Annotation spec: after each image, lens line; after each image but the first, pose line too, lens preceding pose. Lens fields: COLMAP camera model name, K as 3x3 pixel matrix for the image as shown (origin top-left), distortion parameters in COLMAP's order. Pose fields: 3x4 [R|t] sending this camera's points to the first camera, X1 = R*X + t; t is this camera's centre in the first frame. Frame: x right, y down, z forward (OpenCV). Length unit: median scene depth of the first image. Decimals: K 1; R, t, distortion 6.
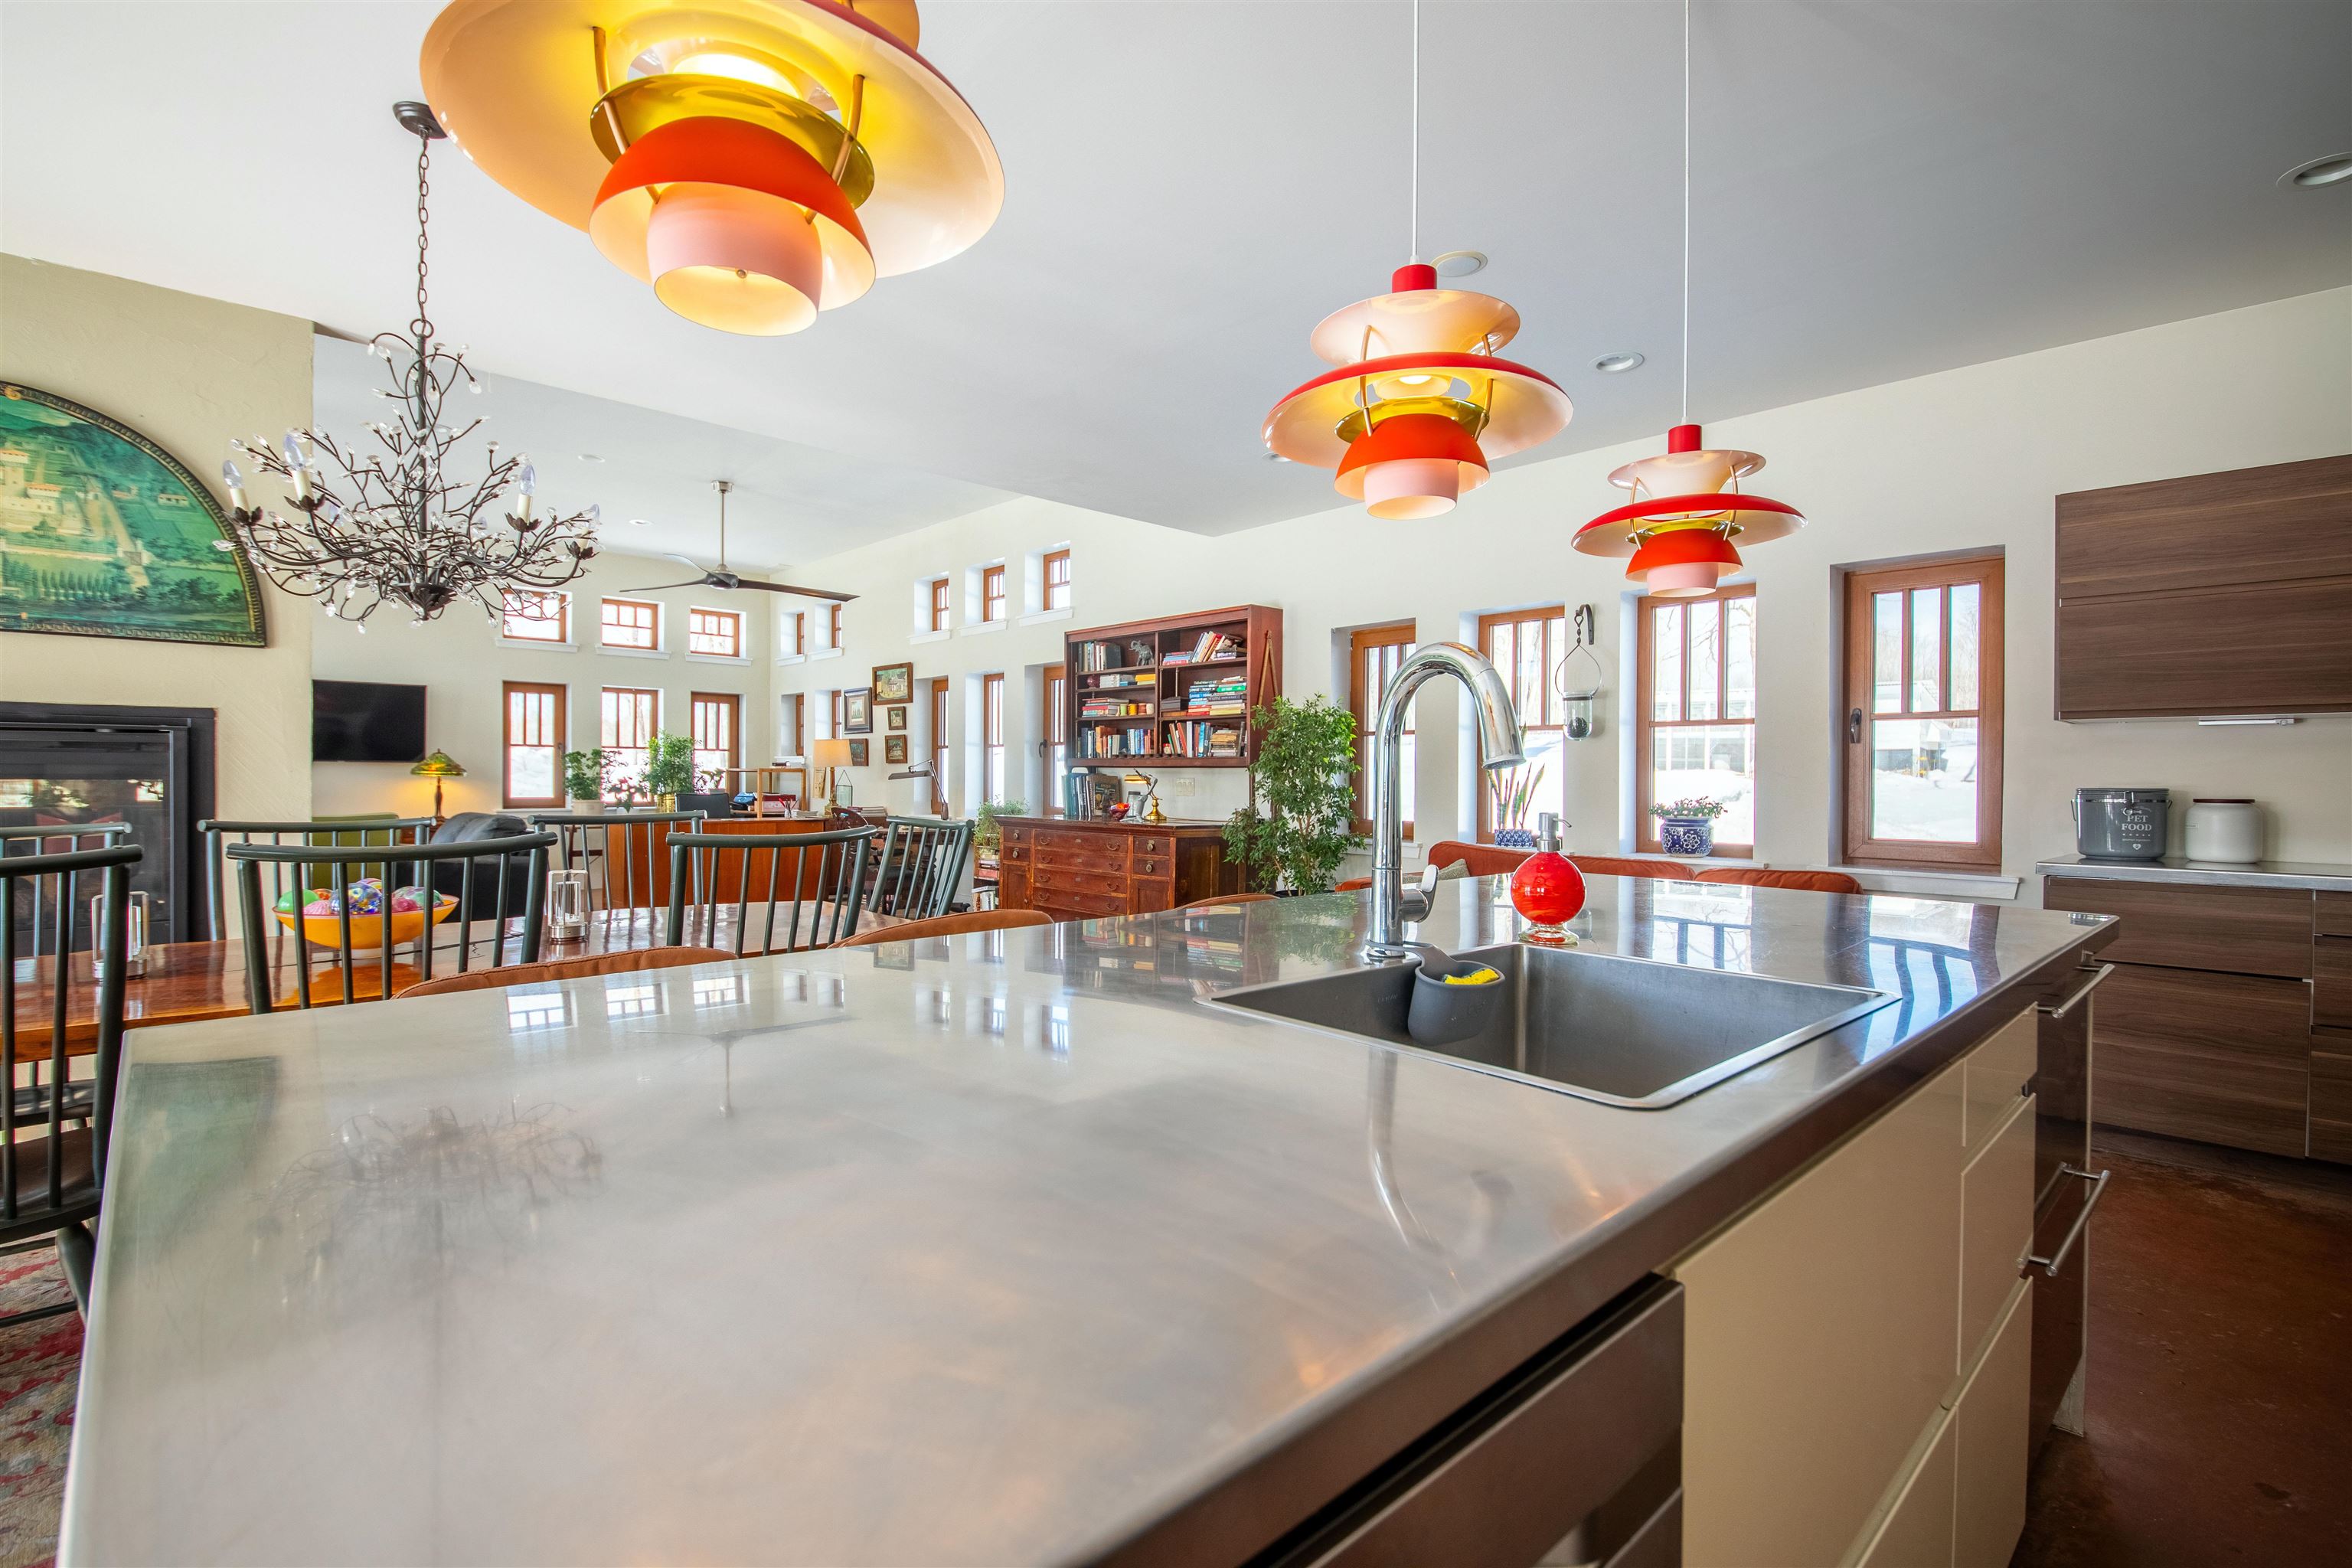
lens RADIAL K [[1078.3, 0, 1178.4], [0, 1078.3, 789.9], [0, 0, 1]] dist [0.002250, -0.007229]
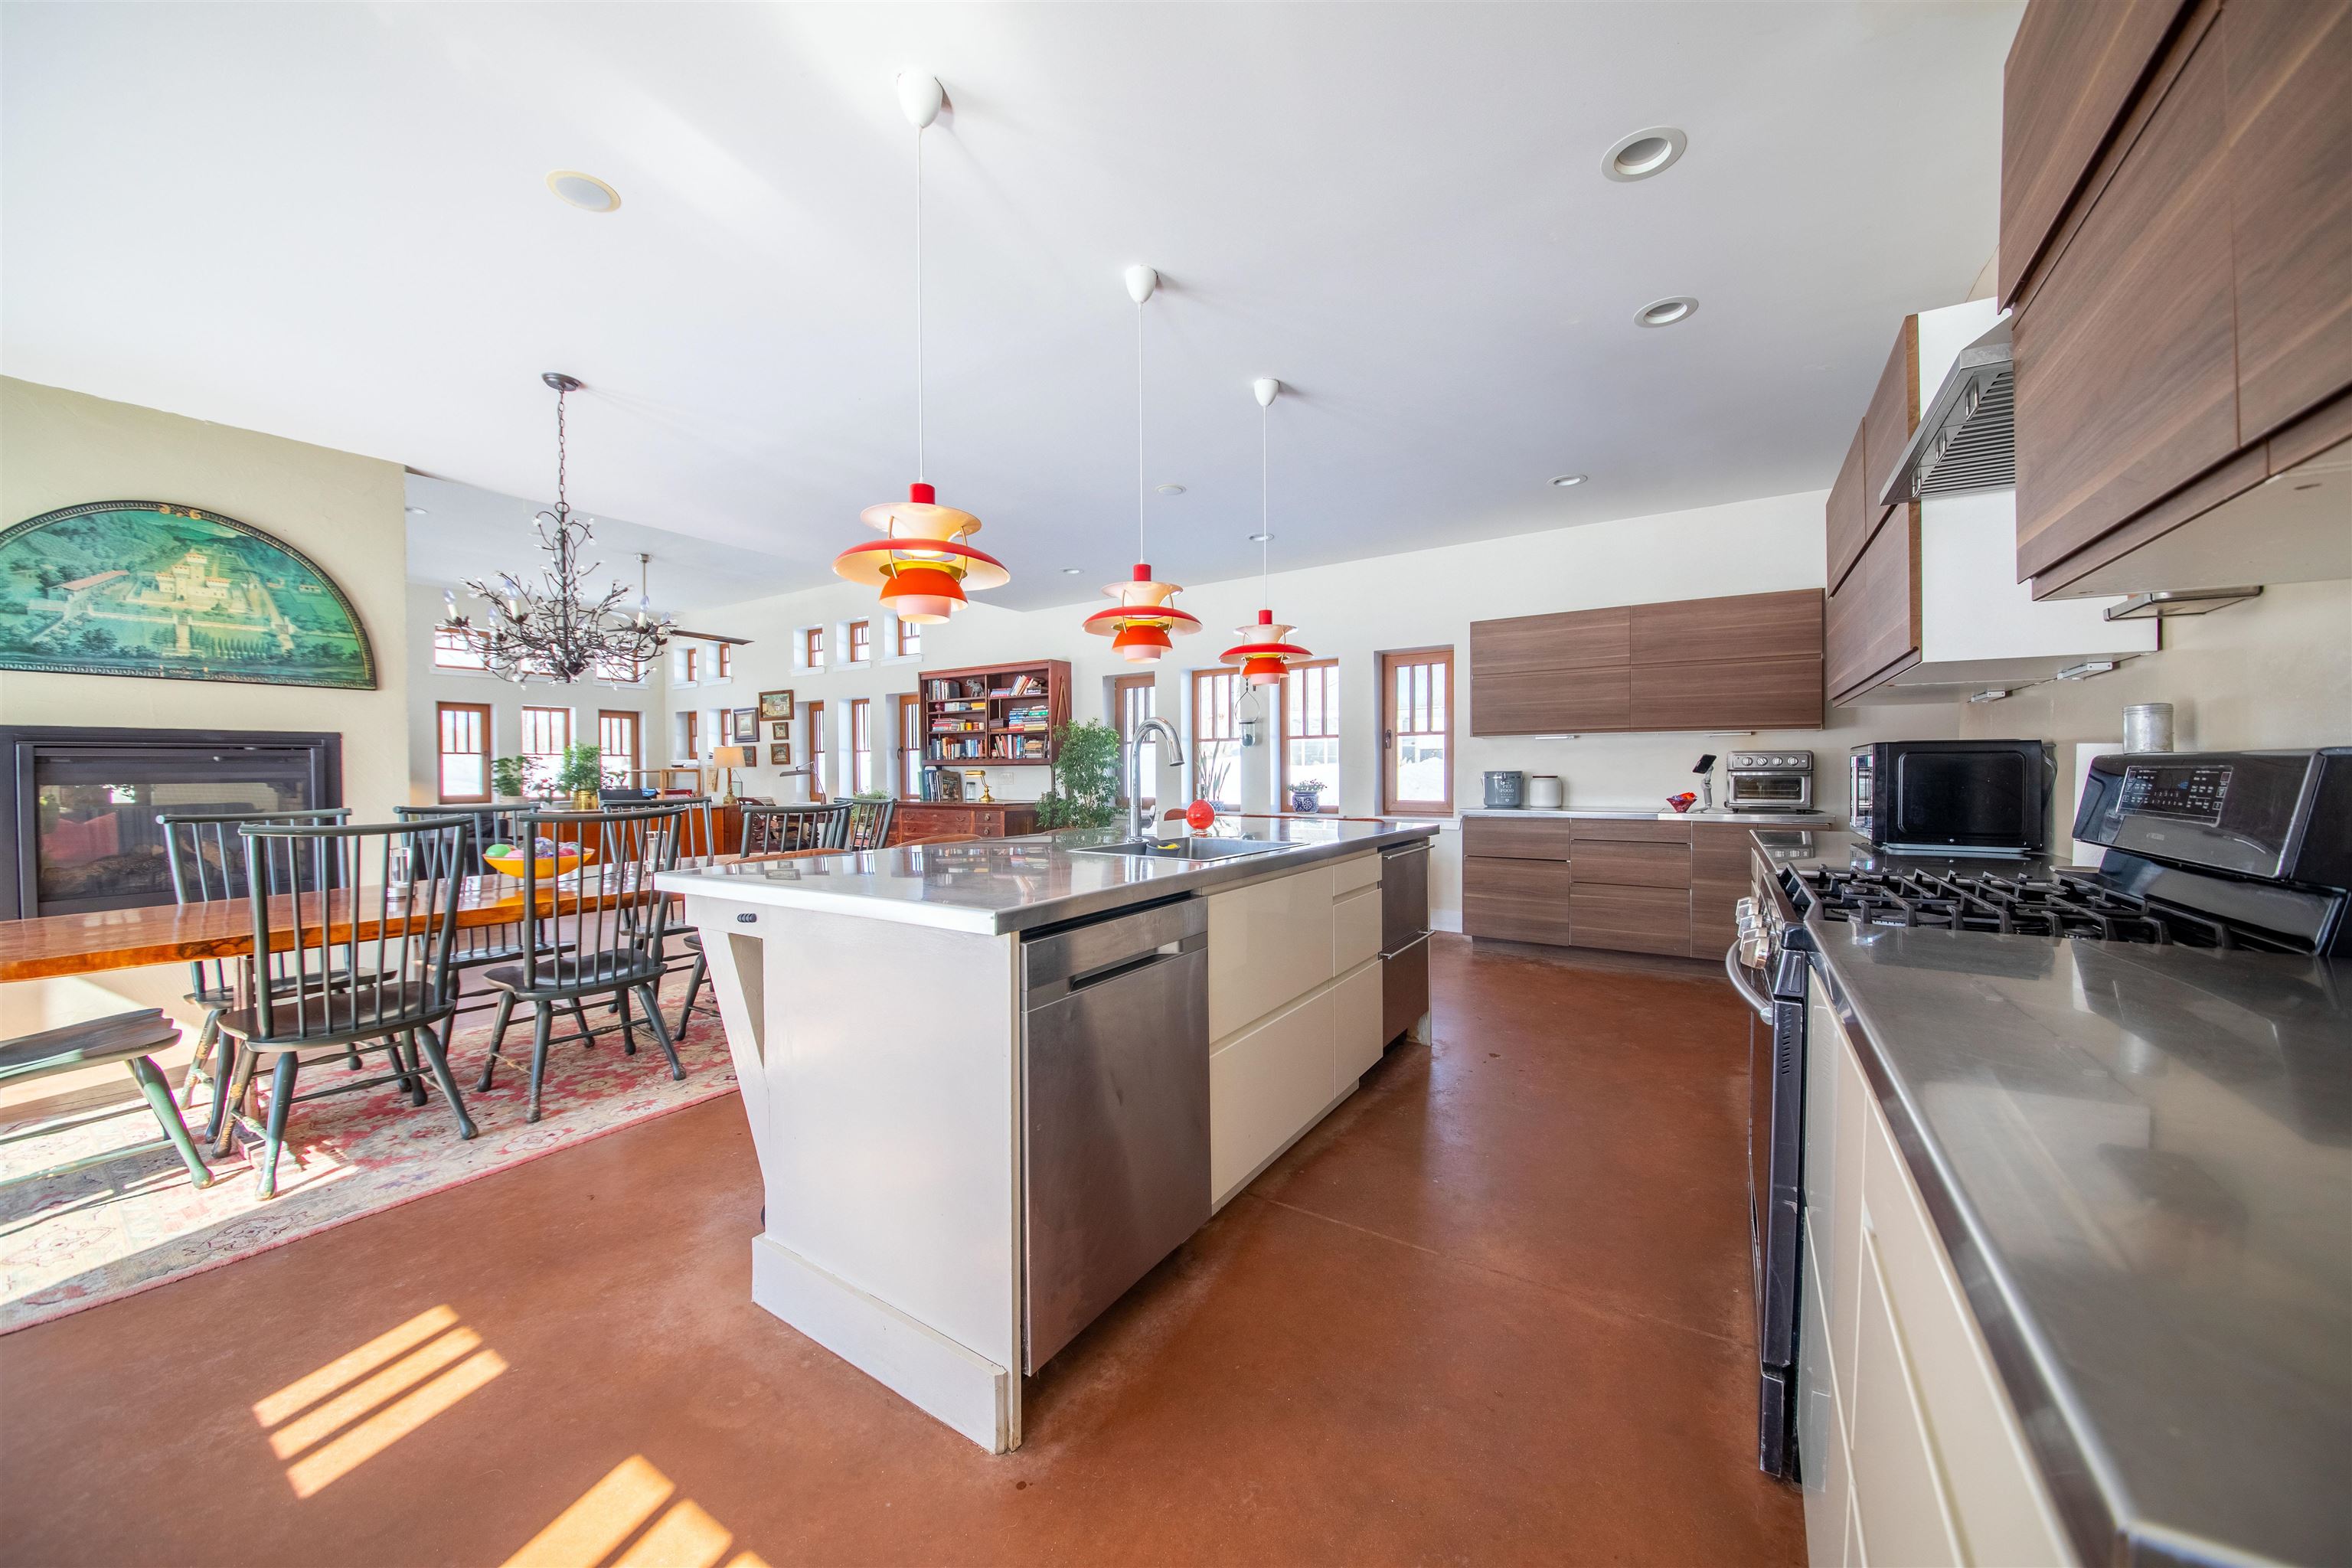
lens RADIAL K [[845.0, 0, 1176.1], [0, 845.0, 795.6], [0, 0, 1]] dist [0.000947, -0.006945]
pose [[0.973193, -0.019055, 0.229201, -0.033257], [0.015171, 0.999710, 0.018698, 0.002549], [-0.229491, -0.014719, 0.973199, -0.189582]]
